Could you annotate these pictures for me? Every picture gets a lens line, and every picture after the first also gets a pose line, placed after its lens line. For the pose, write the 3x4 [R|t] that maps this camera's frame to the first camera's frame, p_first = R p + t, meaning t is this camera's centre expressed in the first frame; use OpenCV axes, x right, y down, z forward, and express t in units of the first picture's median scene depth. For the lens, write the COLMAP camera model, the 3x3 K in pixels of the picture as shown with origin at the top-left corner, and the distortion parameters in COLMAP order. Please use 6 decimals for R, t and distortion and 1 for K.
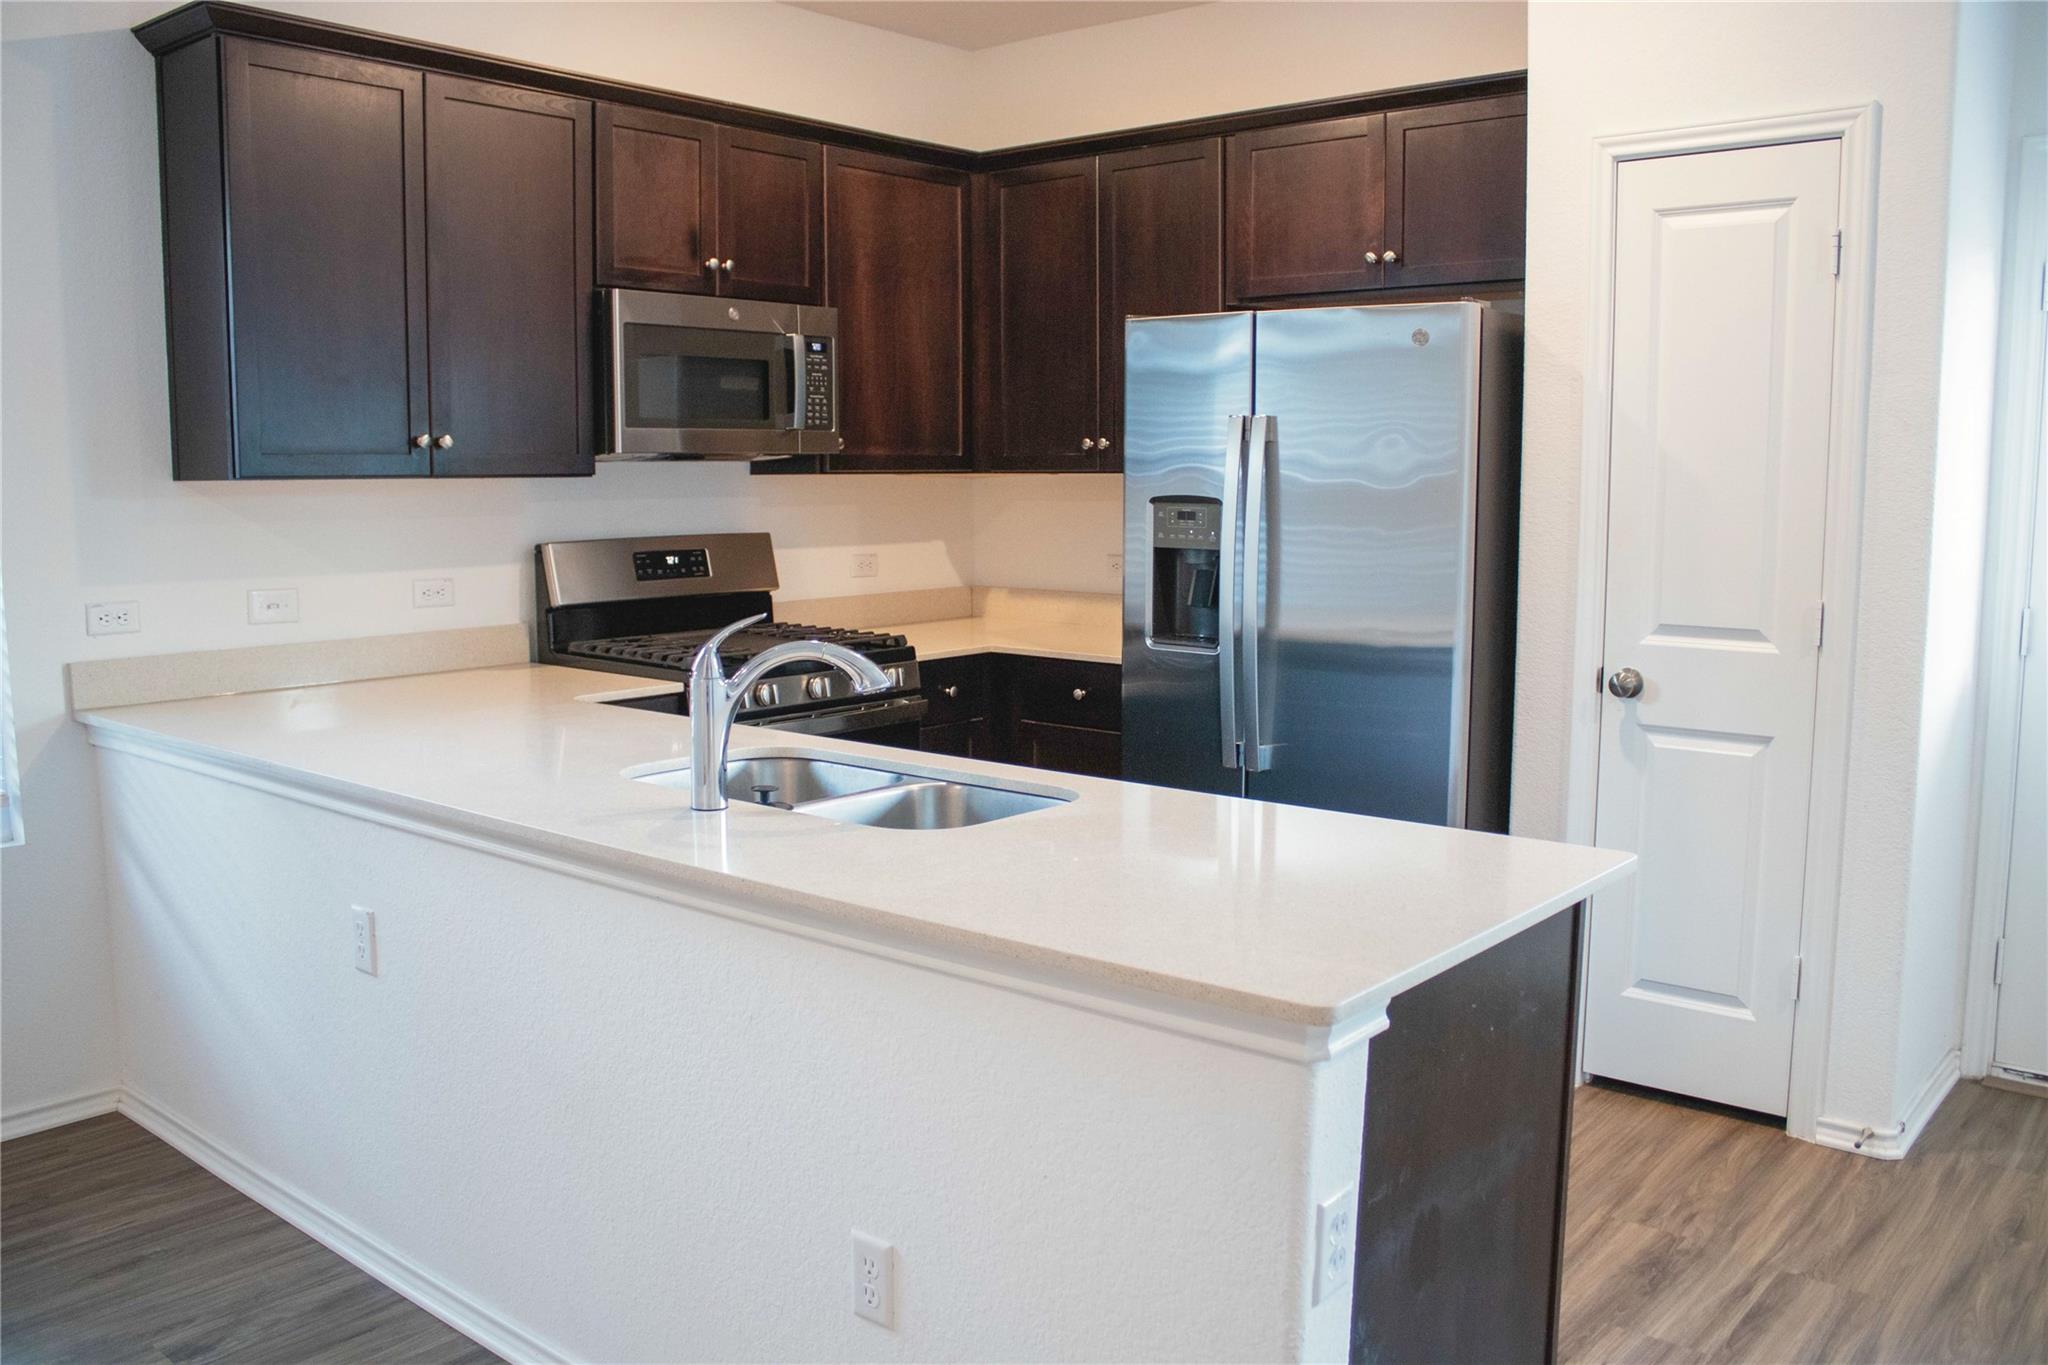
lens RADIAL K [[1712.4, 0, 1021.6], [0, 1712.4, 673.5], [0, 0, 1]] dist [-0.071762, 0.016482]
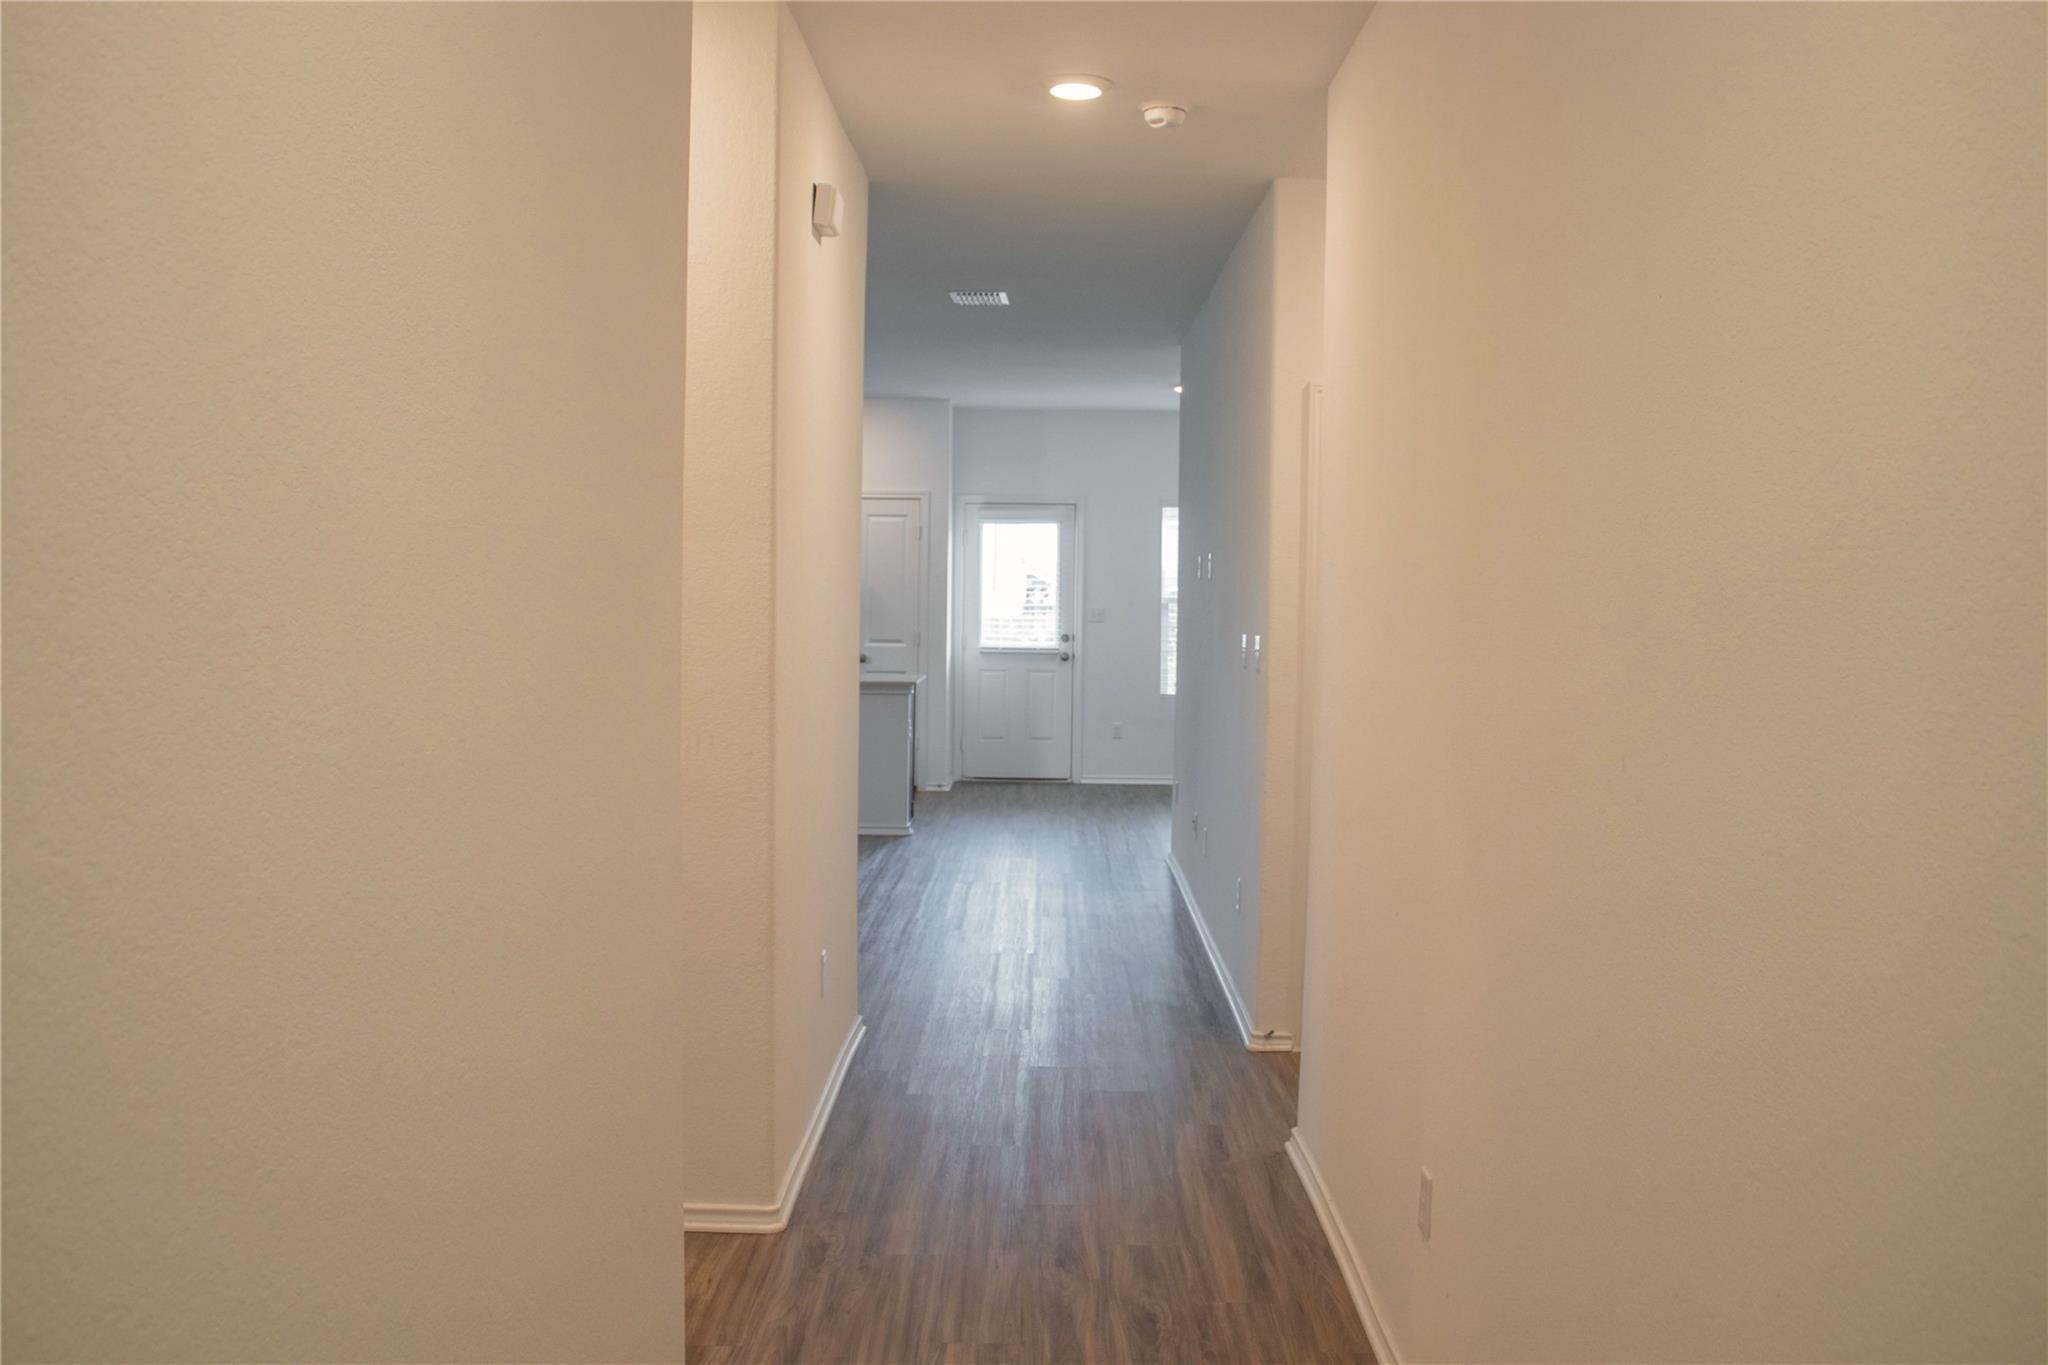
lens RADIAL K [[1712.4, 0, 1024.4], [0, 1712.4, 682.2], [0, 0, 1]] dist [-0.071762, 0.016482]
pose [[0.790253, -0.022296, 0.612375, -1.237140], [0.058797, 0.997486, -0.039558, 0.176407], [-0.609954, 0.067267, 0.789577, -1.560579]]
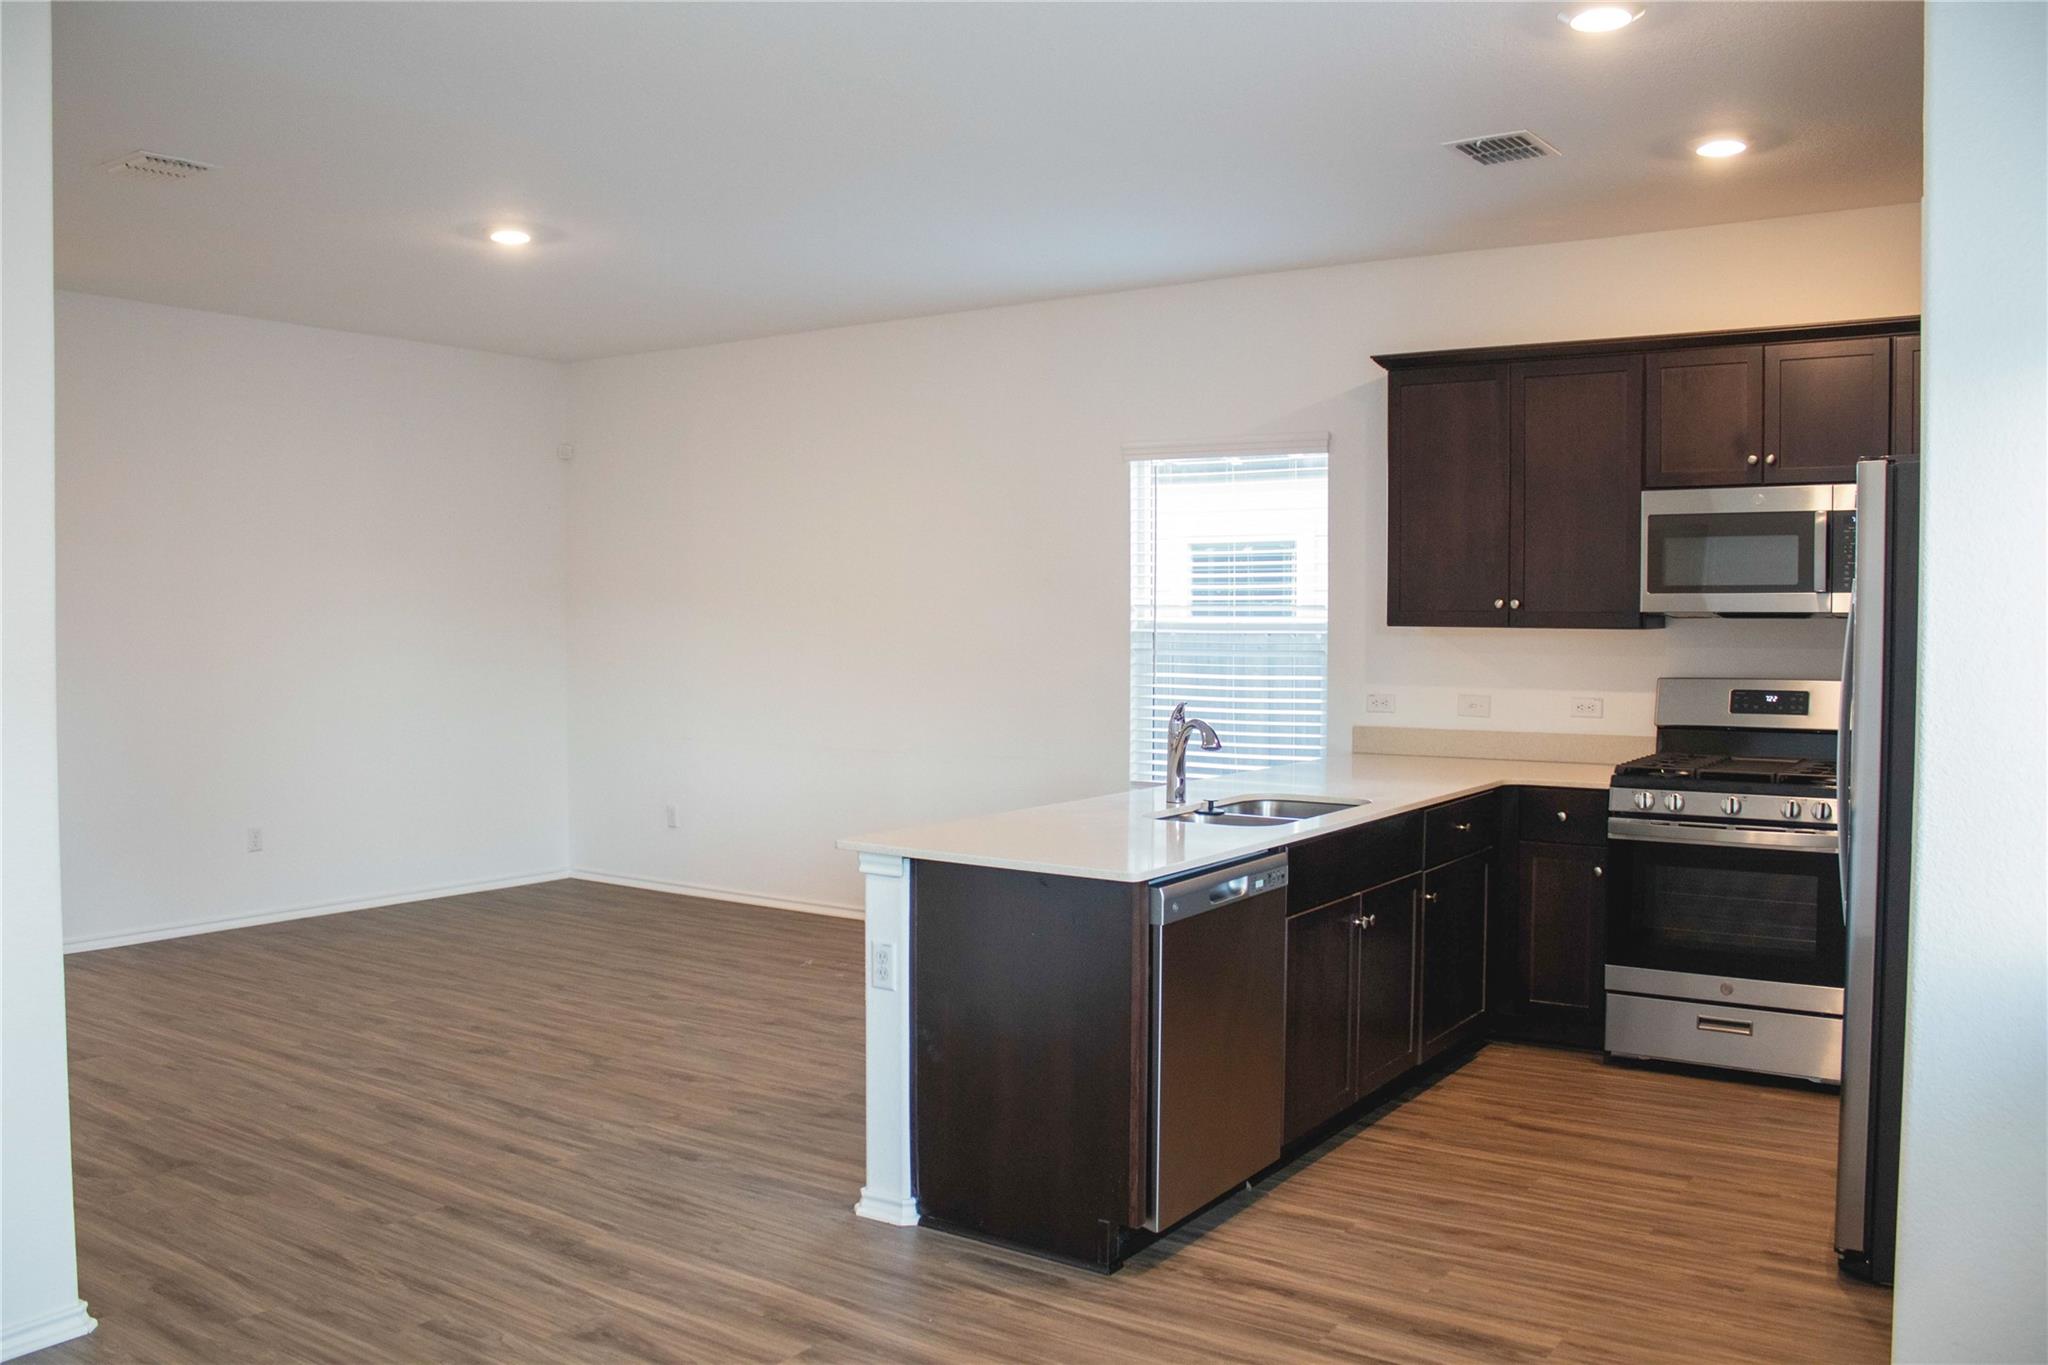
lens RADIAL K [[1712.4, 0, 1022.7], [0, 1712.4, 685.8], [0, 0, 1]] dist [-0.071762, 0.016482]
pose [[0.084230, 0.040256, -0.995633, 1.355742], [-0.124048, 0.991834, 0.029609, -0.064871], [0.988695, 0.121012, 0.088535, 0.527524]]
